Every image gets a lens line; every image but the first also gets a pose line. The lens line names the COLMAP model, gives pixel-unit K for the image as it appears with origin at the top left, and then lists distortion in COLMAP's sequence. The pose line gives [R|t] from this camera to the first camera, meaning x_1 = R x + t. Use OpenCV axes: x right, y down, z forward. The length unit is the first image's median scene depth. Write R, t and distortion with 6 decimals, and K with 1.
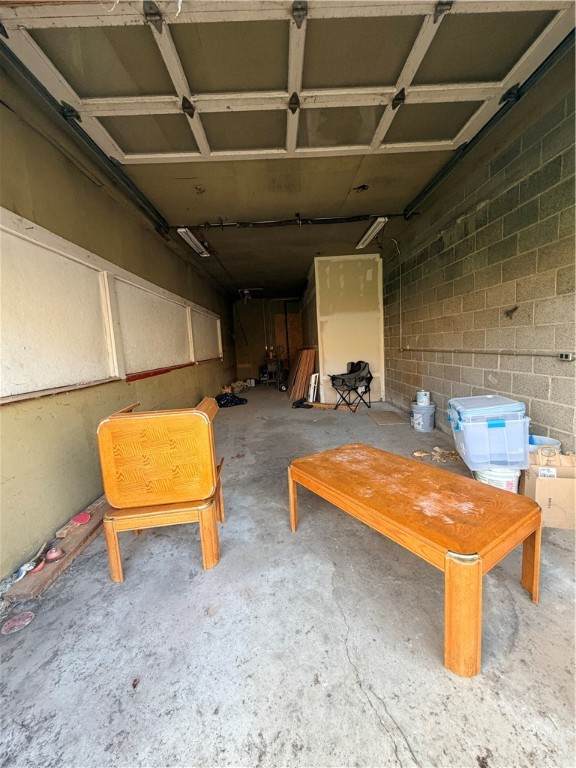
lens RADIAL K [[309.0, 0, 288.3], [0, 309.0, 383.2], [0, 0, 1]] dist [-0.000493, -0.000066]
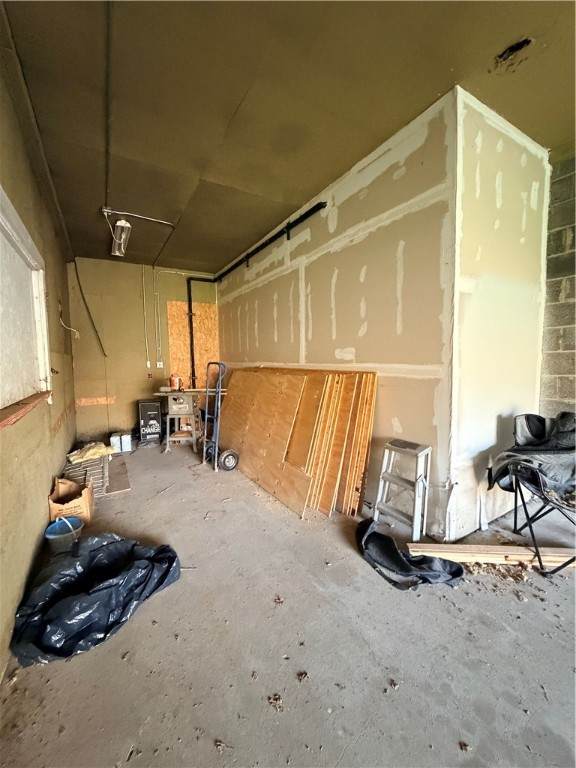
lens RADIAL K [[309.0, 0, 288.5], [0, 309.0, 382.8], [0, 0, 1]] dist [-0.000493, -0.000066]
pose [[0.868187, 0.001097, 0.496236, -0.158443], [0.026951, 0.998417, -0.049359, -0.069428], [-0.495505, 0.056226, 0.866783, 0.602290]]
